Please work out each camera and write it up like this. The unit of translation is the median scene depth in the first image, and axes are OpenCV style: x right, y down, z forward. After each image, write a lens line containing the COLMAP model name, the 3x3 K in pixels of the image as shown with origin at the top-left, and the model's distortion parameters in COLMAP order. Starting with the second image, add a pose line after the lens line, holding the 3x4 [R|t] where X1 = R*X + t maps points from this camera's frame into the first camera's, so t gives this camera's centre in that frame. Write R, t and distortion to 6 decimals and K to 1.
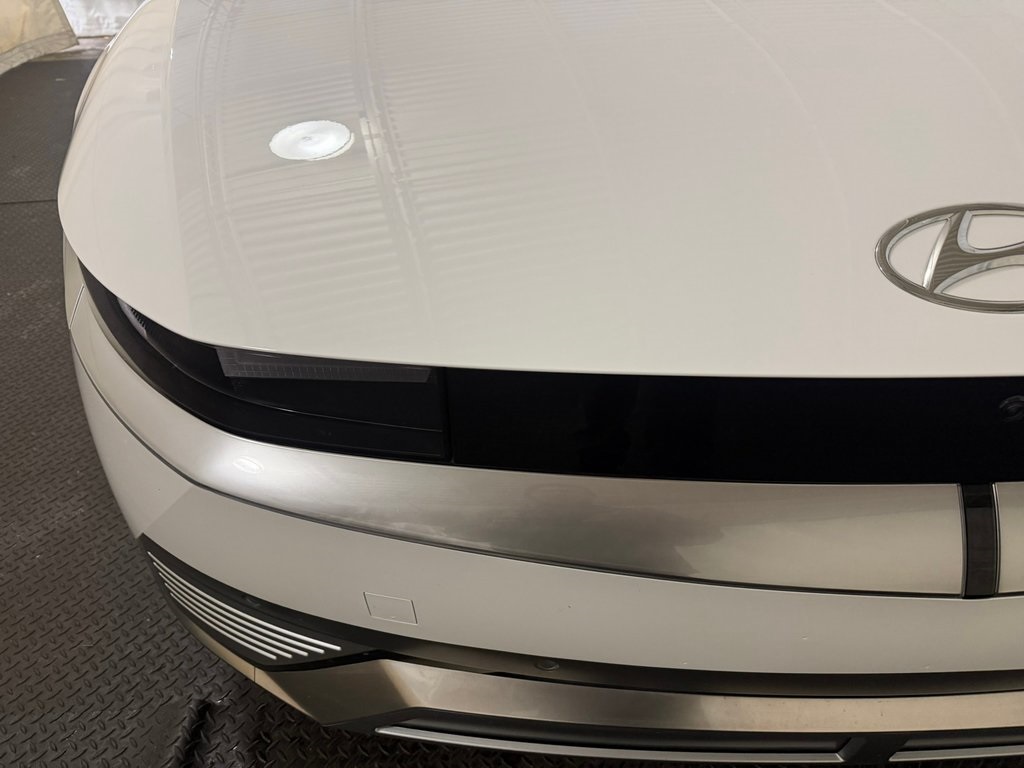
lens RADIAL K [[709.7, 0, 506.9], [0, 709.7, 383.1], [0, 0, 1]] dist [0.021651, -0.026007]
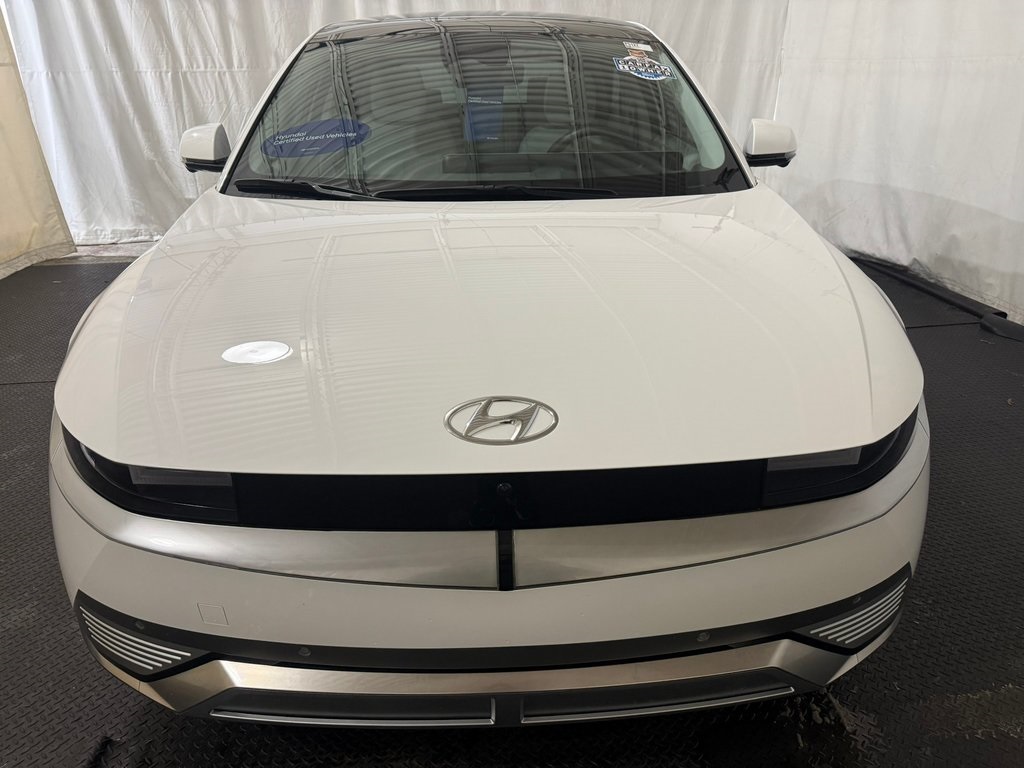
lens RADIAL K [[709.7, 0, 512.8], [0, 709.7, 390.3], [0, 0, 1]] dist [0.021651, -0.026007]
pose [[0.999126, 0.001300, 0.041790, 0.075387], [0.008299, 0.973462, -0.228698, 0.027147], [-0.040979, 0.228845, 0.972600, -0.132637]]
